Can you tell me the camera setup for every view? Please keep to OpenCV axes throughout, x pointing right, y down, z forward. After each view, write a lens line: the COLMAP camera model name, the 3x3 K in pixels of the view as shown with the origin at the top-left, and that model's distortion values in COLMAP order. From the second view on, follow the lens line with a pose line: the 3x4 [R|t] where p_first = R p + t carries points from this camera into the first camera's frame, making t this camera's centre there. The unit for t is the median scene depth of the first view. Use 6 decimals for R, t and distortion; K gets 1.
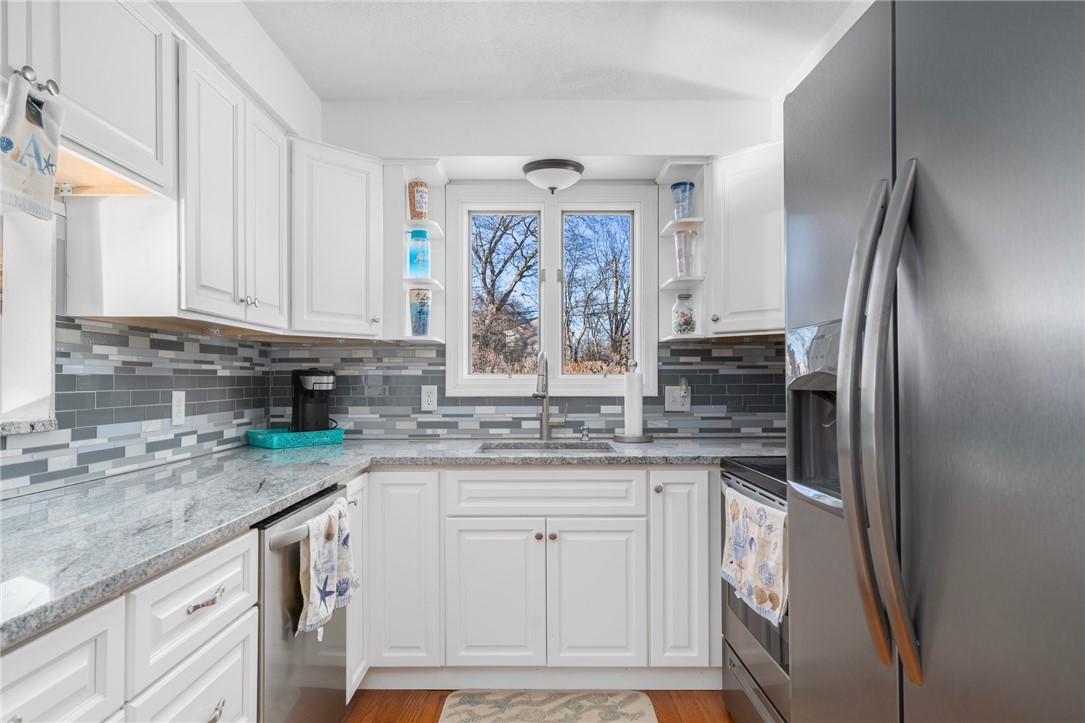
lens RADIAL K [[622.9, 0, 535.8], [0, 622.9, 380.6], [0, 0, 1]] dist [0.001489, 0.002879]
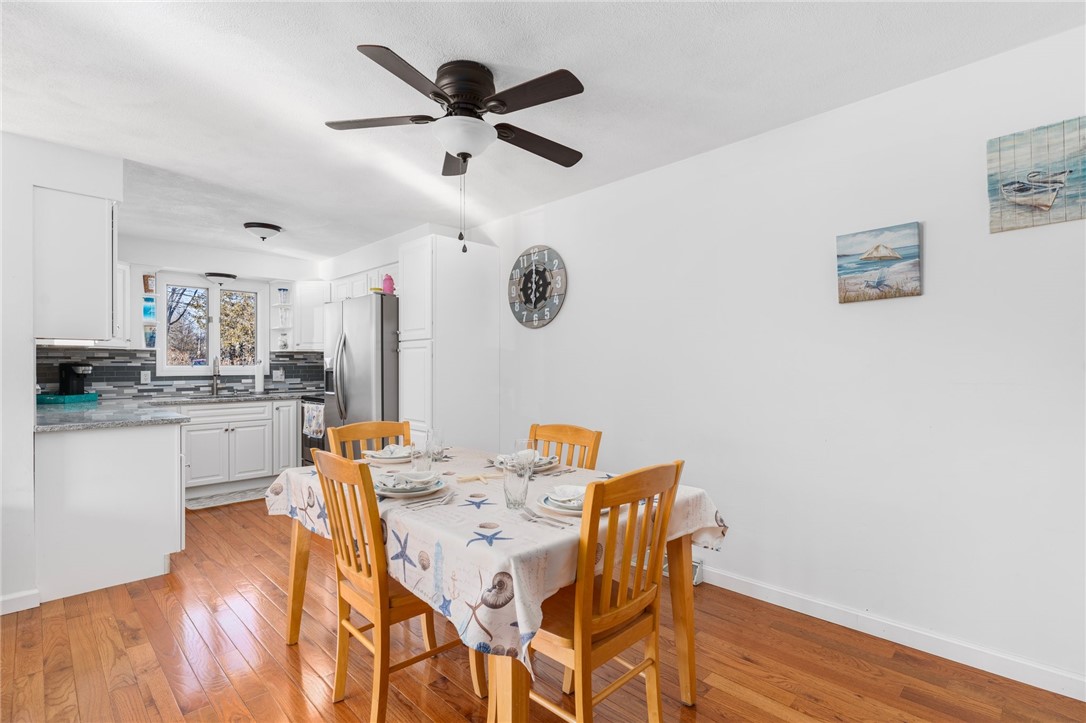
lens RADIAL K [[517.5, 0, 552.5], [0, 517.5, 367.2], [0, 0, 1]] dist [-0.001770, 0.001999]
pose [[0.703472, -0.001428, 0.710722, -0.477465], [-0.001304, 0.999994, 0.003300, -0.012916], [-0.710722, -0.003248, 0.703466, -1.223728]]
